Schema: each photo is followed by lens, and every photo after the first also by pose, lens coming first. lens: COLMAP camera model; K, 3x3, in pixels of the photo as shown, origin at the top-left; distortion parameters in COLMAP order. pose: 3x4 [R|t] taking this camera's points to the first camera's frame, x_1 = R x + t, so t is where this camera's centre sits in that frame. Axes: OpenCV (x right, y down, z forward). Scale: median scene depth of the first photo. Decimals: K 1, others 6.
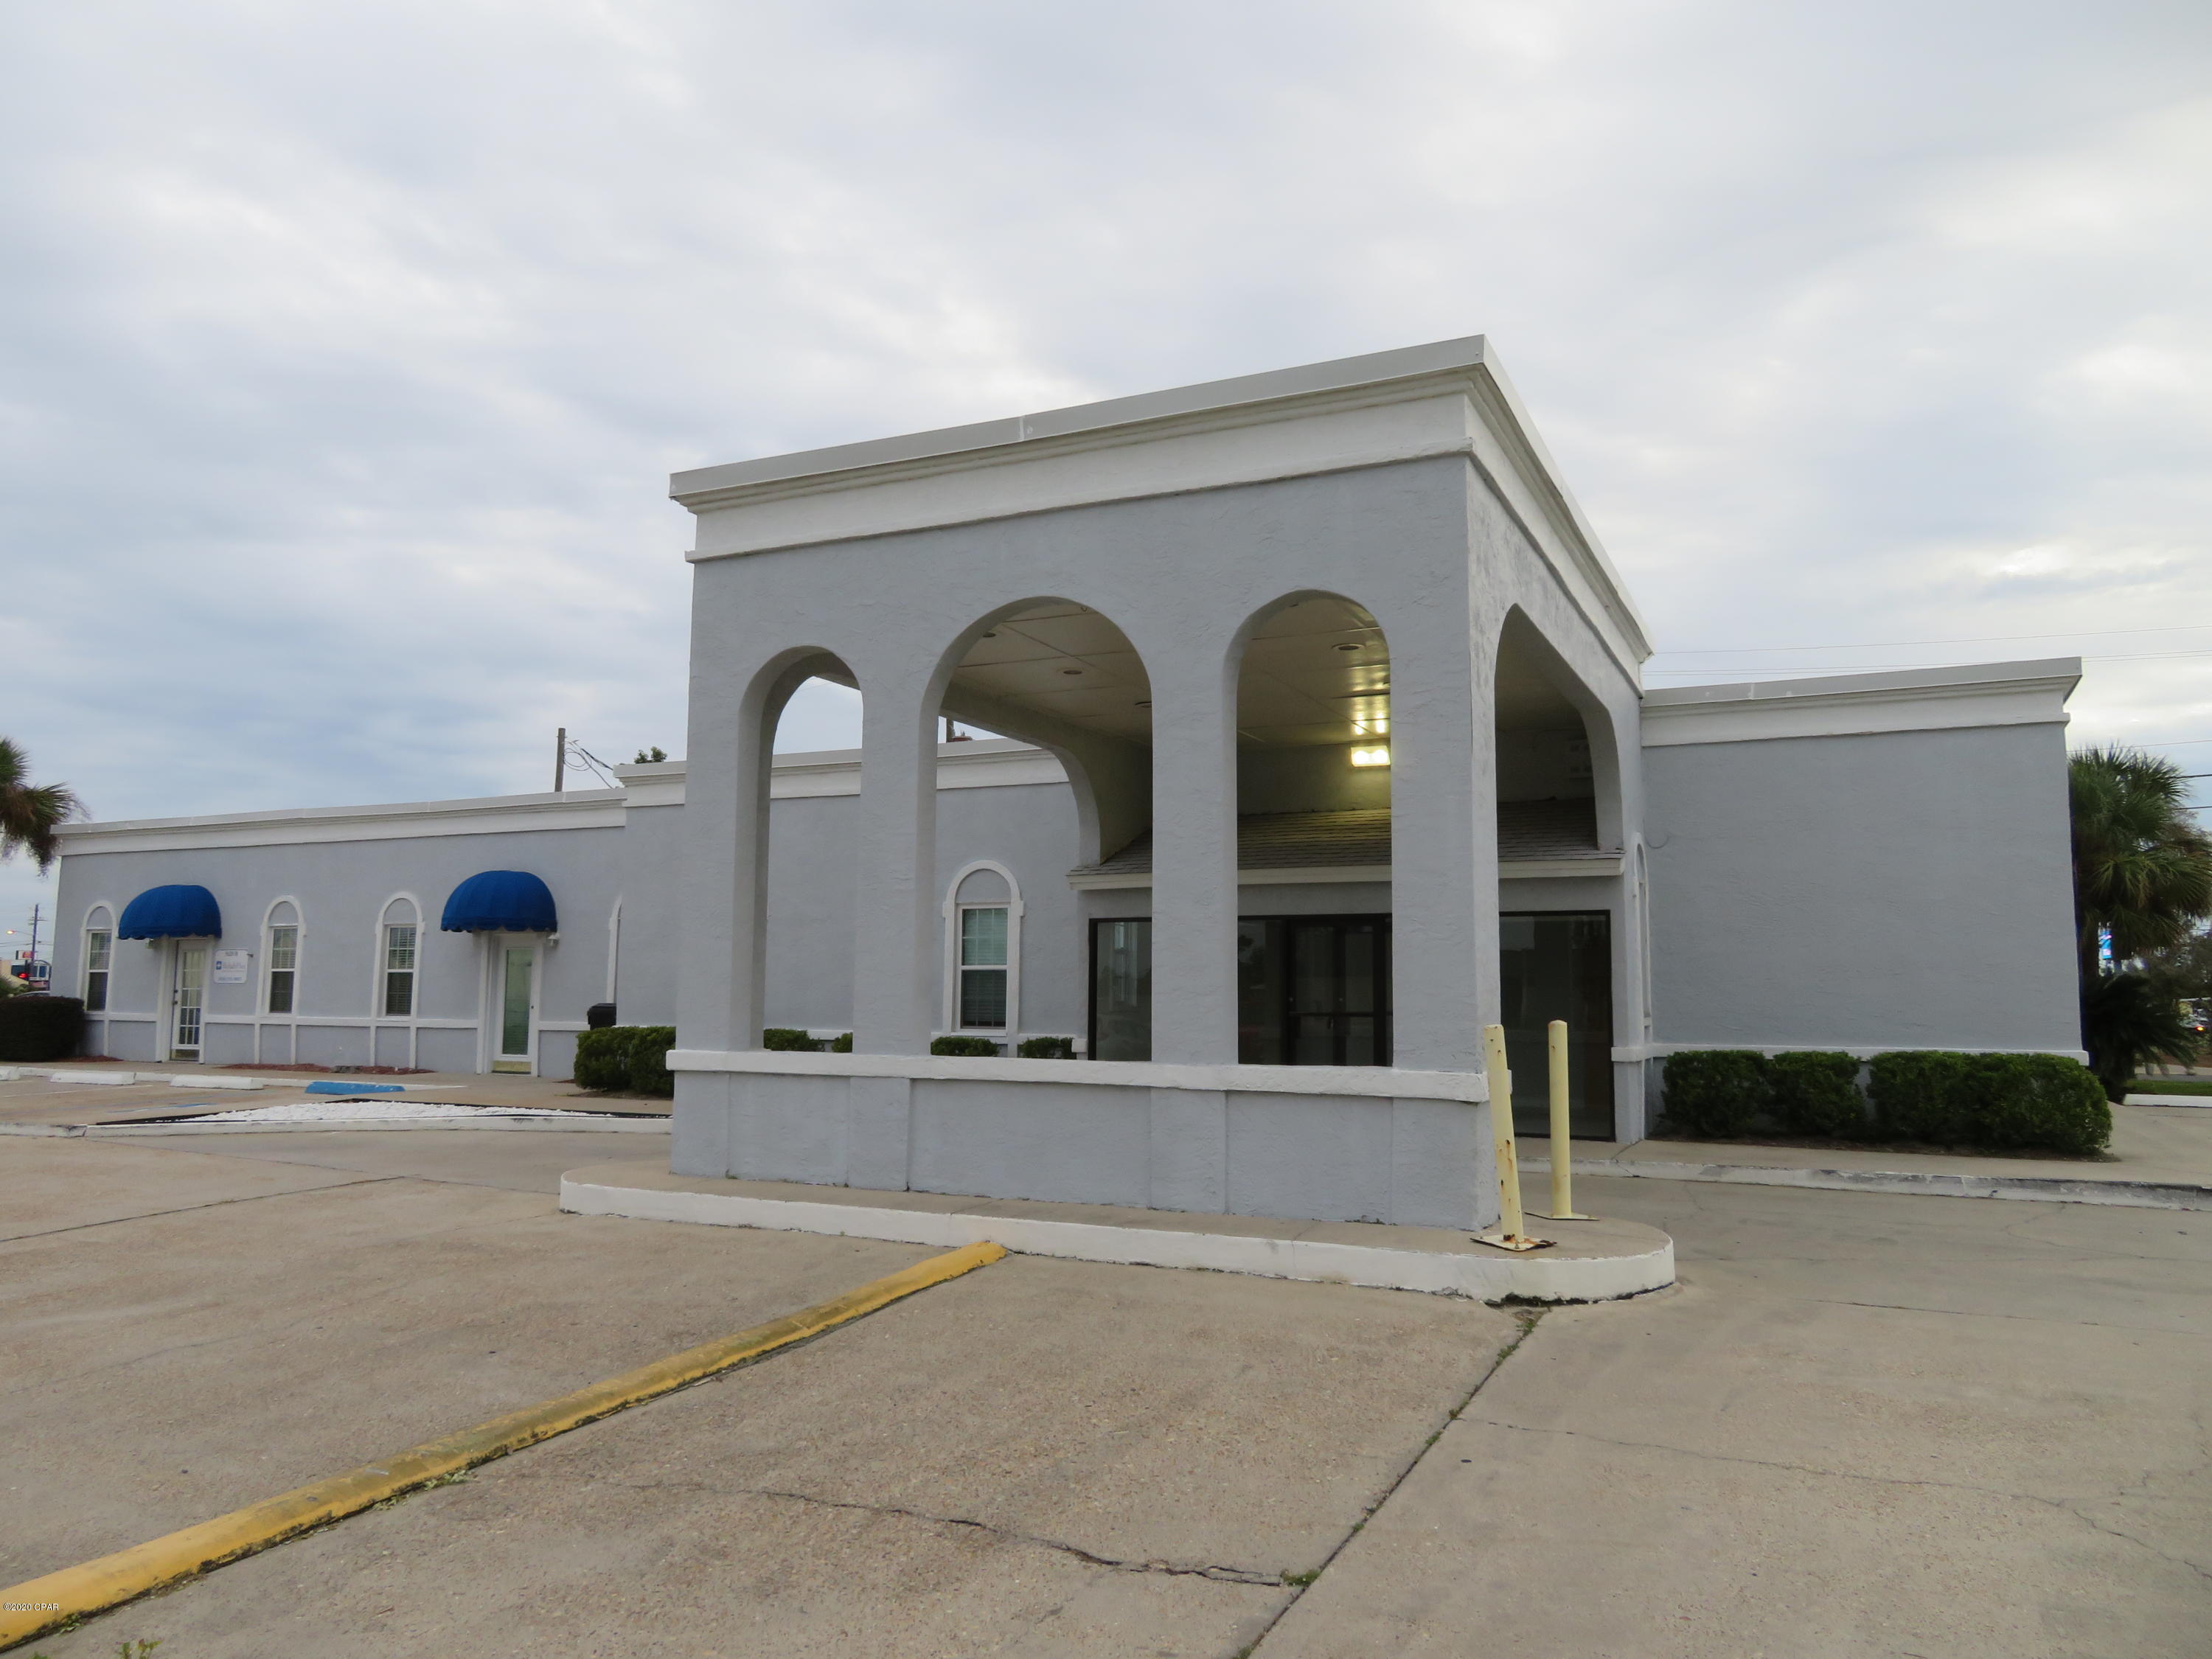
lens RADIAL K [[1578.5, 0, 1094.9], [0, 1578.5, 817.2], [0, 0, 1]] dist [-0.017534, 0.010399]
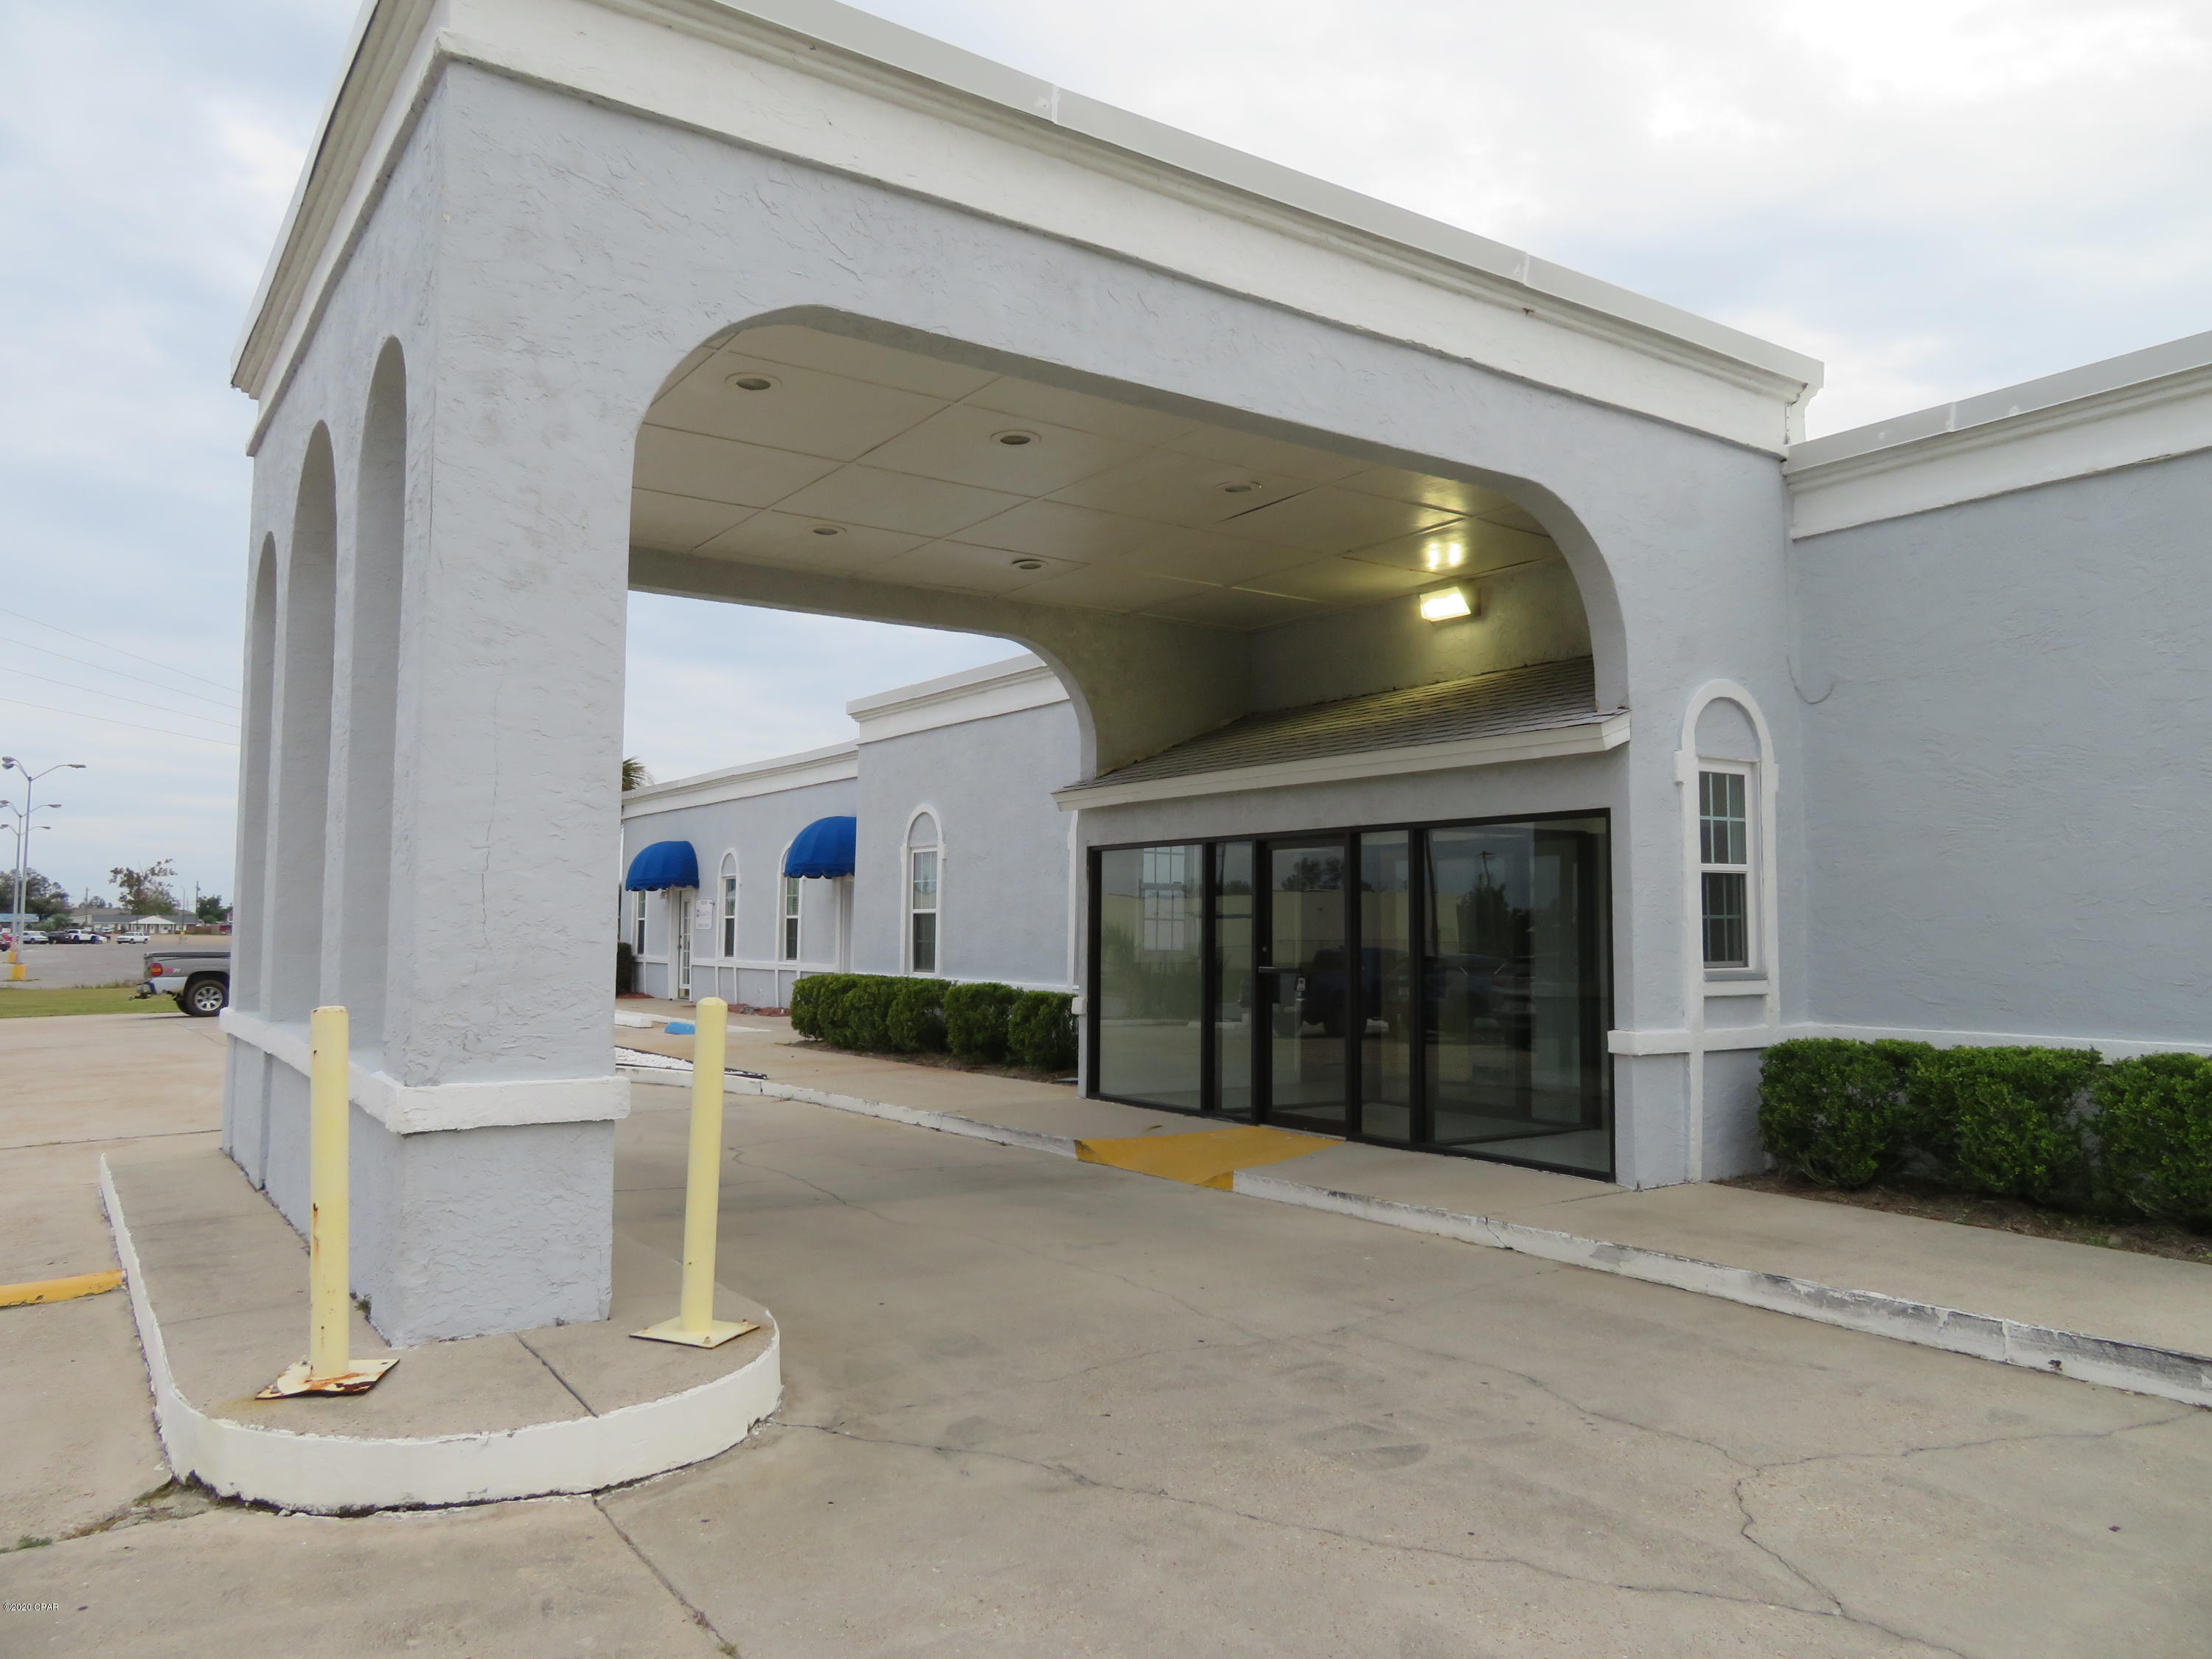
lens RADIAL K [[1578.5, 0, 1103.2], [0, 1578.5, 823.6], [0, 0, 1]] dist [-0.017534, 0.010399]
pose [[0.866416, -0.037004, -0.497950, 0.457490], [0.057705, 0.997989, 0.026241, 0.037230], [0.495977, -0.051470, 0.866809, 0.365581]]
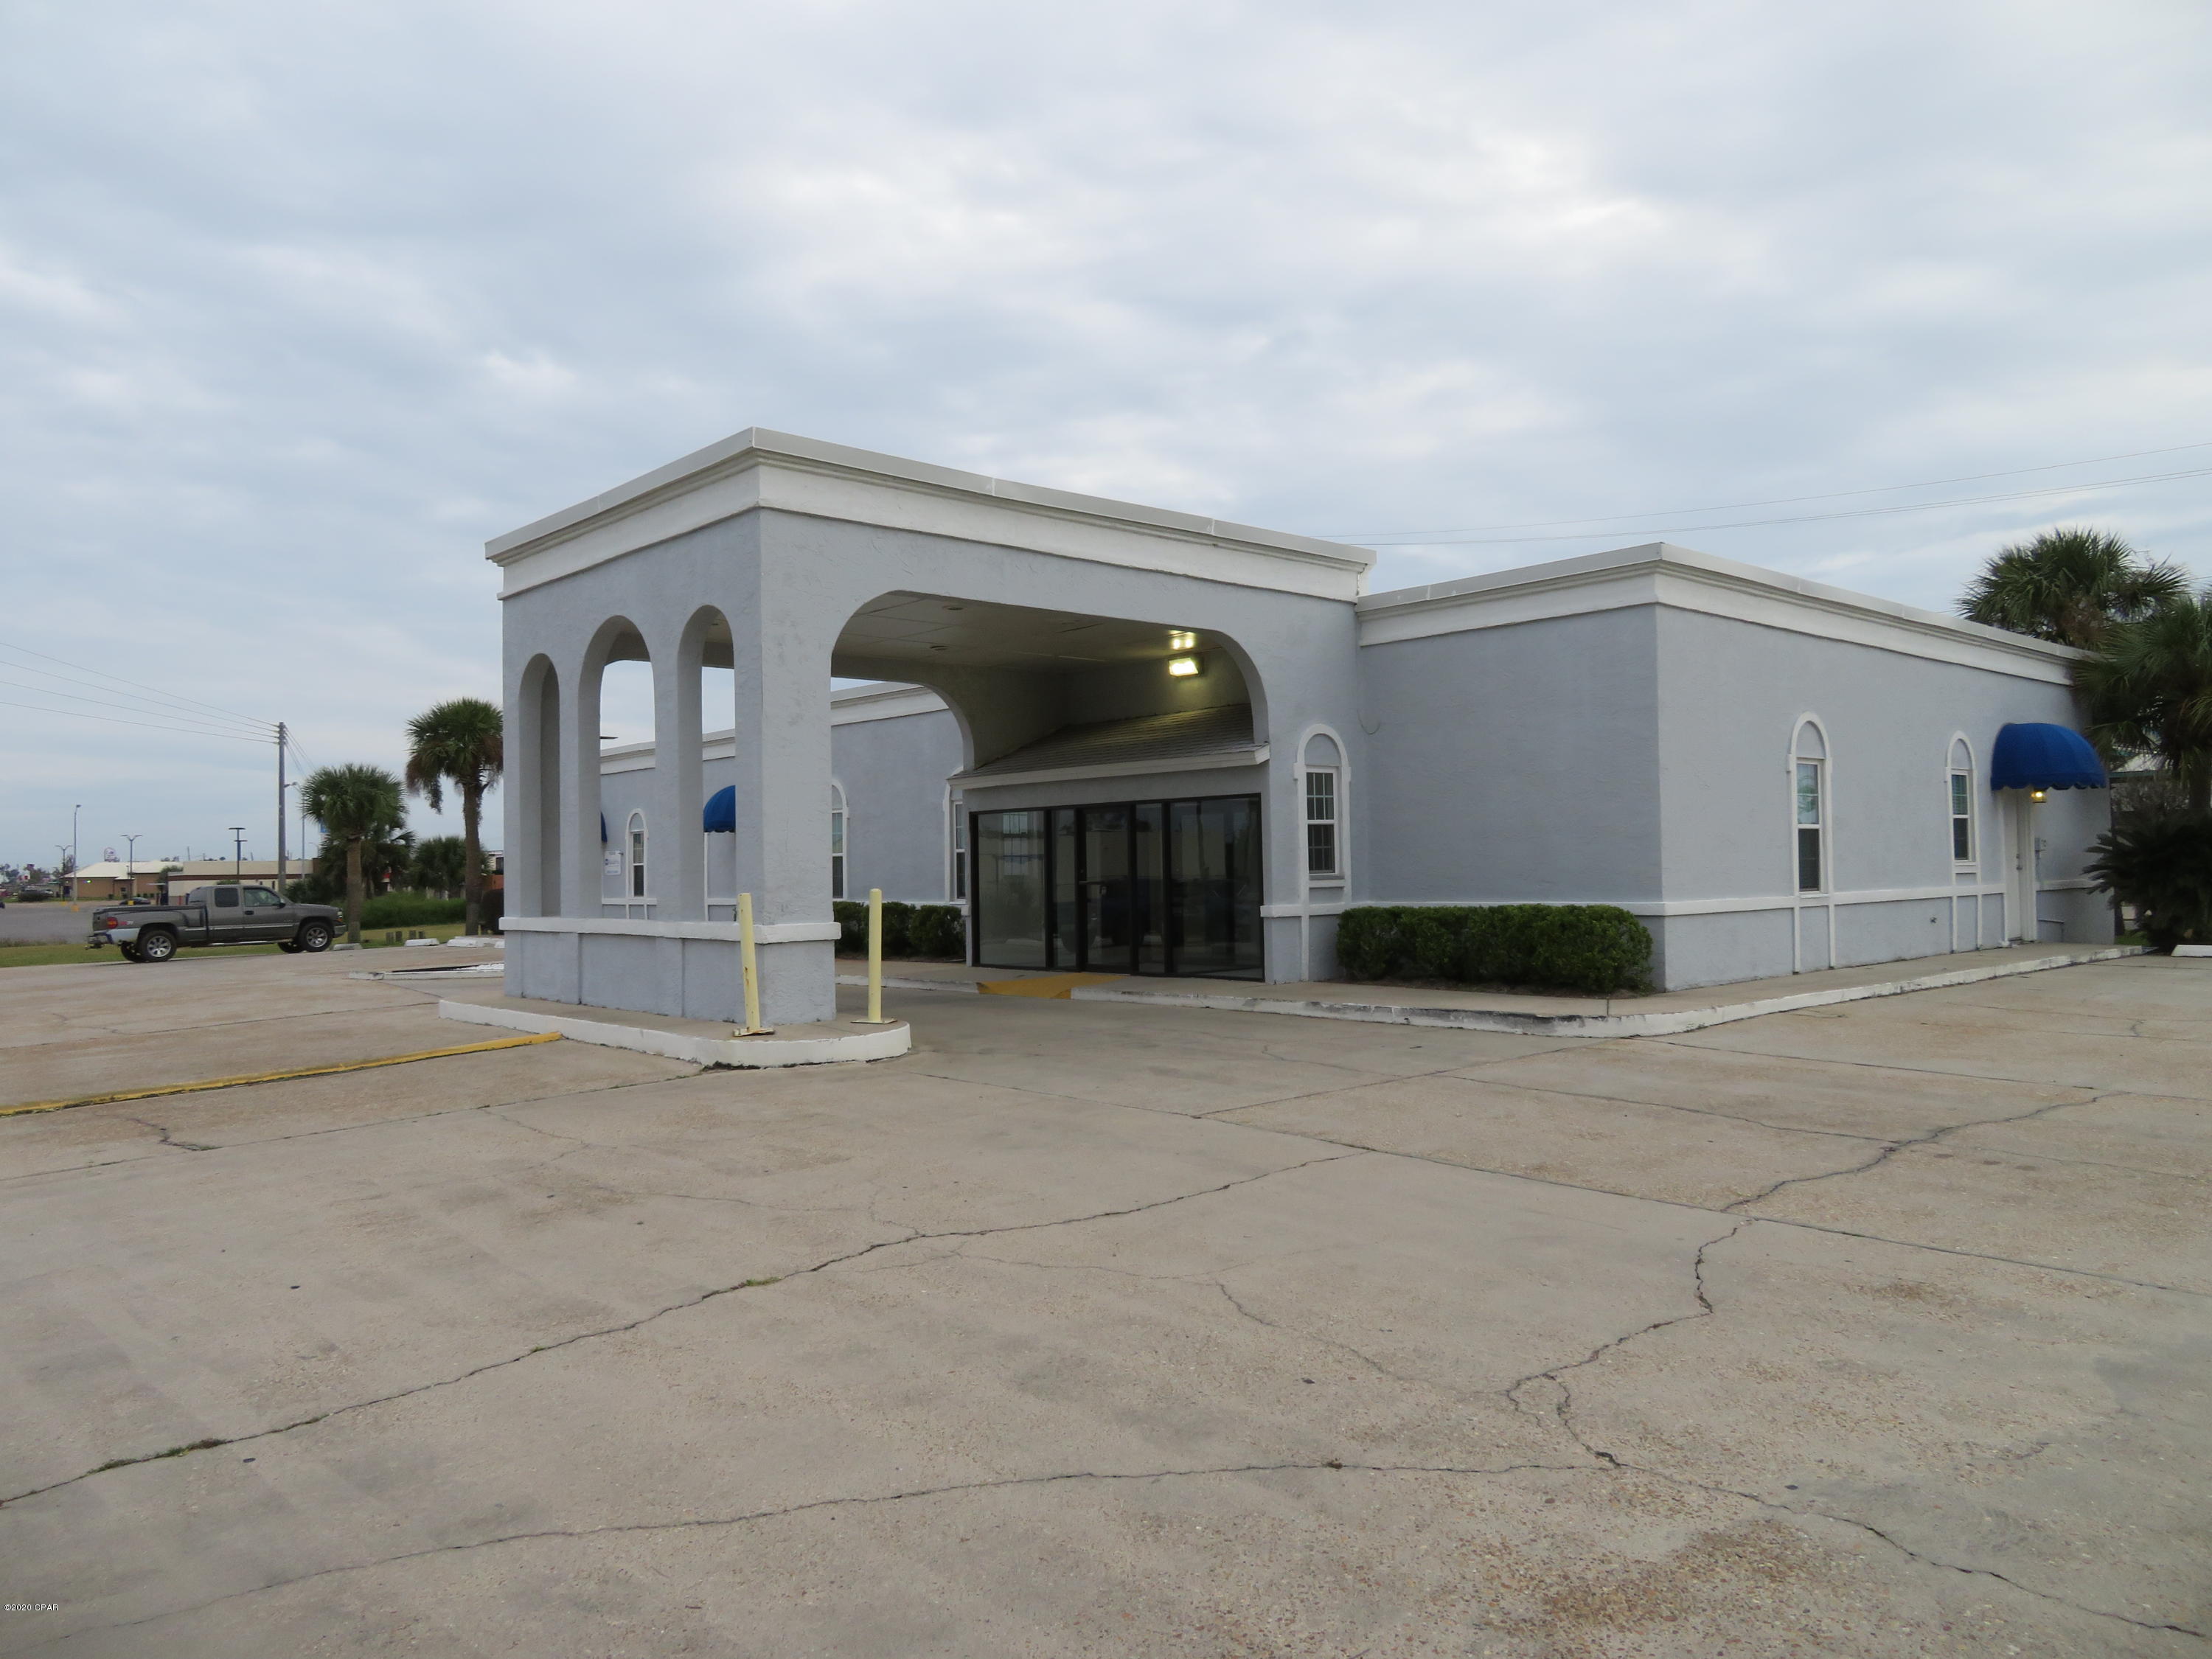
lens RADIAL K [[1578.5, 0, 1103.7], [0, 1578.5, 818.5], [0, 0, 1]] dist [-0.017534, 0.010399]
pose [[0.925903, -0.037501, -0.375896, 0.663569], [0.068315, 0.995276, 0.068979, -0.013060], [0.371534, -0.089547, 0.924091, -0.162684]]
